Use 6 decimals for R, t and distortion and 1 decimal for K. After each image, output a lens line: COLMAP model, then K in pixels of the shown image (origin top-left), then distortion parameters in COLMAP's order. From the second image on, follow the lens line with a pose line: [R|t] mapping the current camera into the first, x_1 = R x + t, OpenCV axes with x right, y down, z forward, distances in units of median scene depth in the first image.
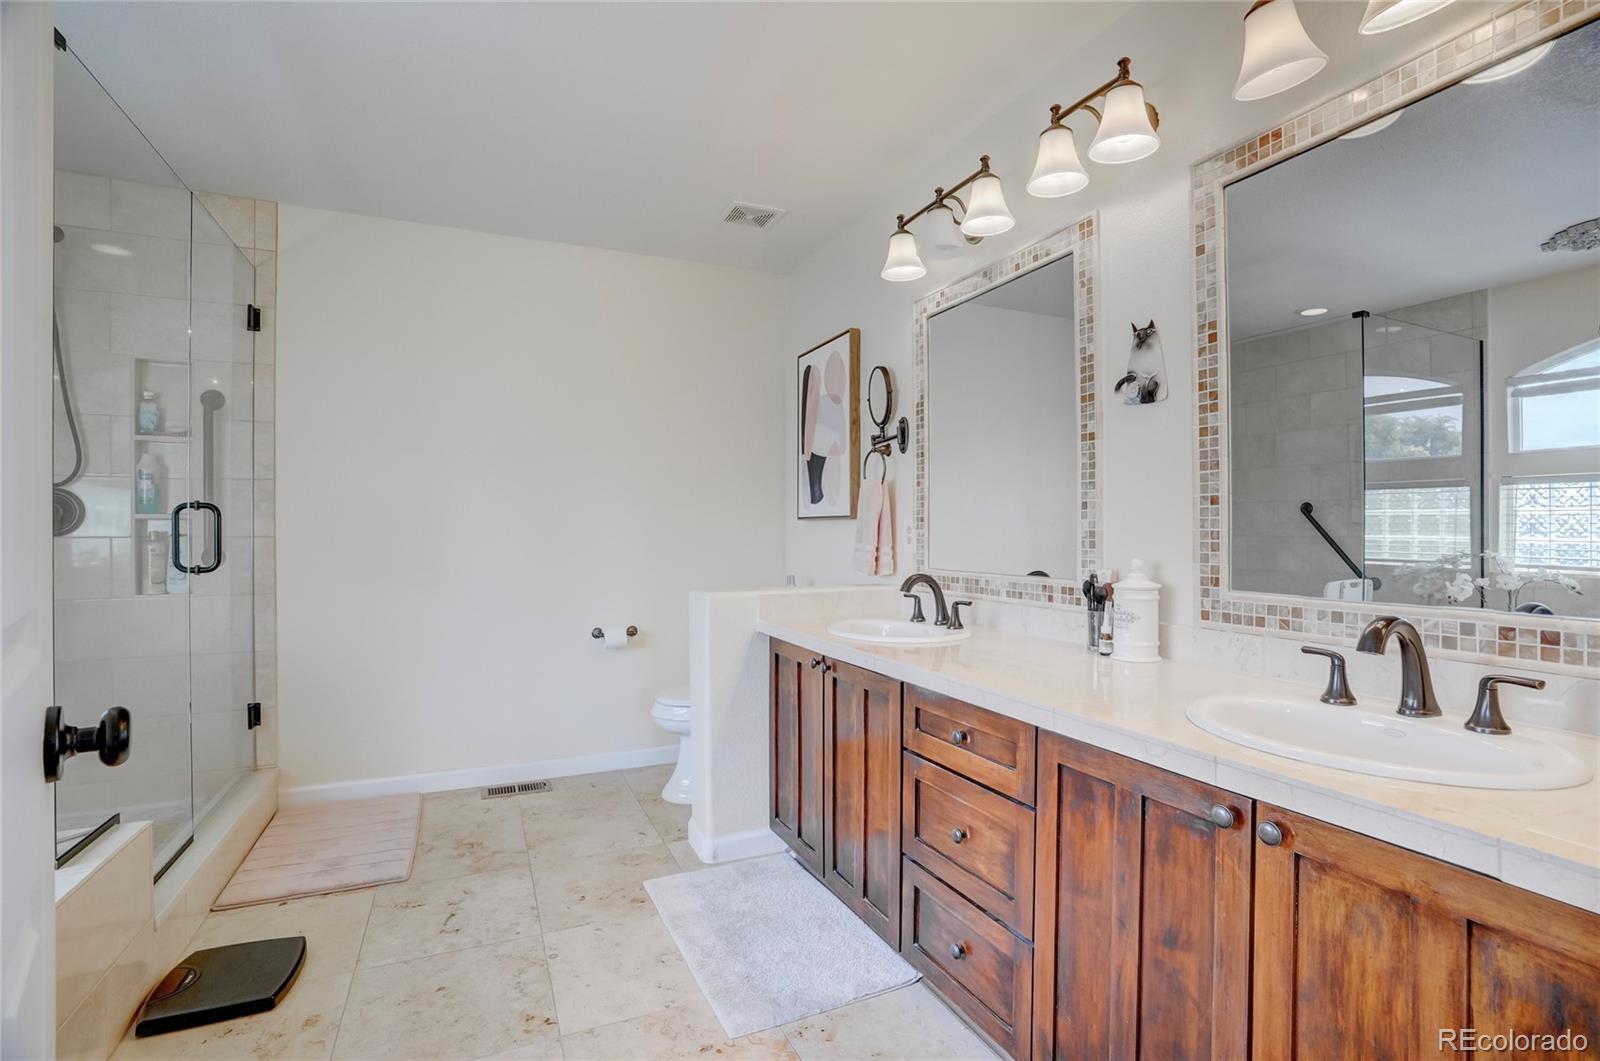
lens RADIAL K [[737.5, 0, 800.0], [0, 737.5, 530.5], [0, 0, 1]] dist [-0.069769, 0.023445]
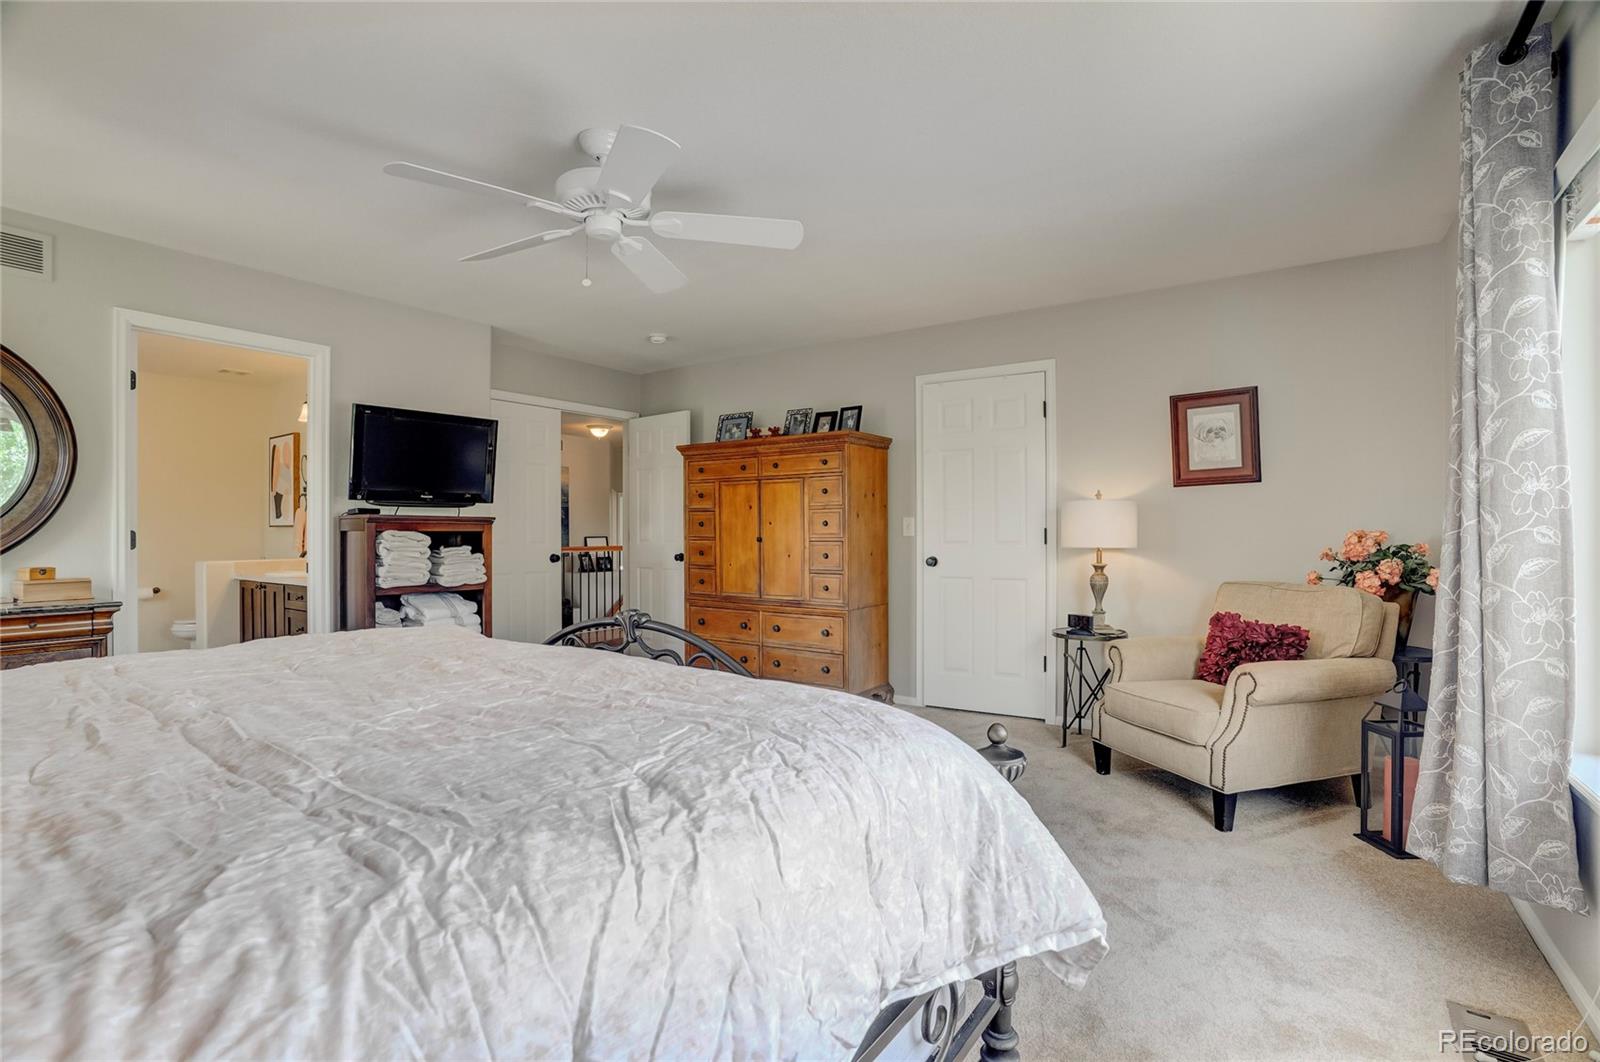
lens RADIAL K [[737.5, 0, 800.0], [0, 737.5, 531.0], [0, 0, 1]] dist [-0.069769, 0.023445]
pose [[0.850943, -0.003462, 0.525247, 0.209520], [0.005202, 0.999985, -0.001837, 0.005630], [-0.525233, 0.004295, 0.850948, -1.340457]]
